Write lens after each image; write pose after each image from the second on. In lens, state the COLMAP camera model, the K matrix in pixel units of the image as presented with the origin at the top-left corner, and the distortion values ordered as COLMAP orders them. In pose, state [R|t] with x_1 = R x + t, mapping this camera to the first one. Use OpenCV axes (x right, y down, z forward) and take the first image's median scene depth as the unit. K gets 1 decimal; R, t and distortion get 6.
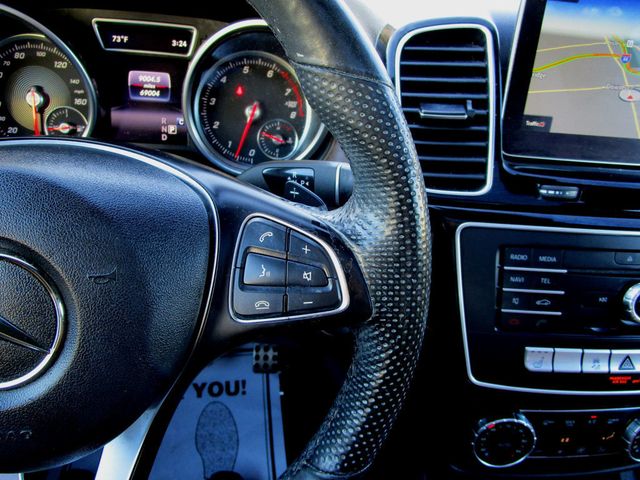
lens RADIAL K [[452.7, 0, 318.4], [0, 452.7, 239.0], [0, 0, 1]] dist [-0.033754, 0.008542]
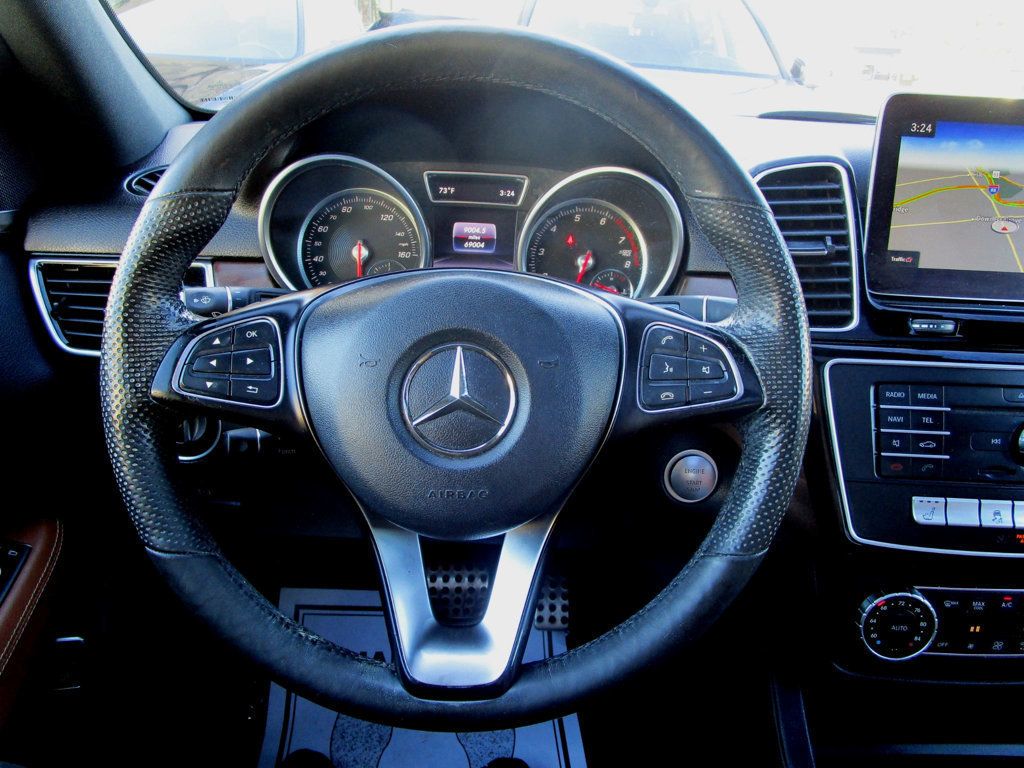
lens RADIAL K [[724.3, 0, 509.5], [0, 724.3, 382.4], [0, 0, 1]] dist [-0.033754, 0.008542]
pose [[0.996619, -0.017063, -0.080368, -0.219816], [0.003784, 0.986692, -0.162557, 0.239571], [0.082073, 0.161704, 0.983421, -0.506175]]
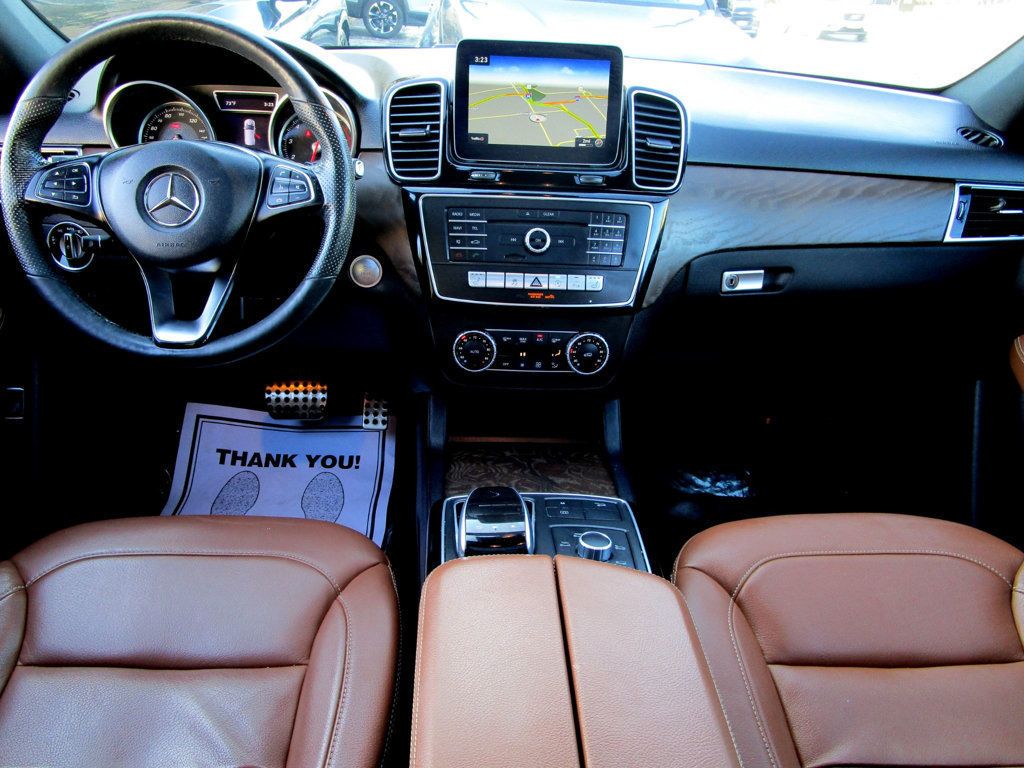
lens RADIAL K [[724.9, 0, 507.7], [0, 724.9, 384.1], [0, 0, 1]] dist [-0.041015, 0.025989]
pose [[0.997388, -0.019637, -0.069507, 0.756558], [0.014323, 0.996994, -0.076147, 0.822888], [0.070794, 0.074953, 0.994671, -1.509378]]
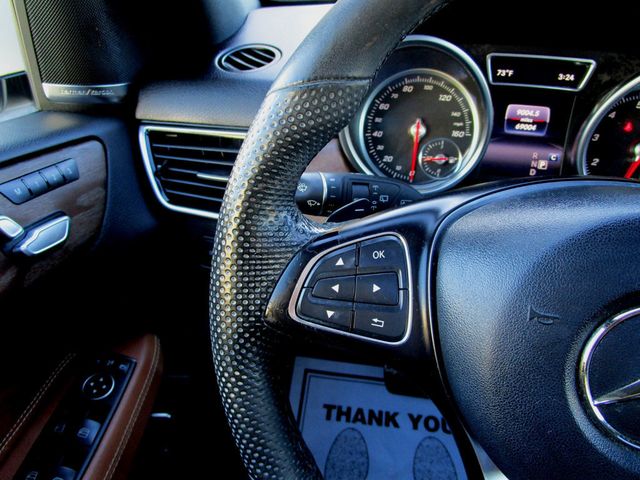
lens RADIAL K [[452.7, 0, 318.4], [0, 452.7, 239.0], [0, 0, 1]] dist [-0.033754, 0.008542]
pose [[0.956454, 0.082108, -0.280096, -0.606370], [-0.097004, 0.994491, -0.039715, 0.000646], [0.275292, 0.065156, 0.959150, -0.055160]]
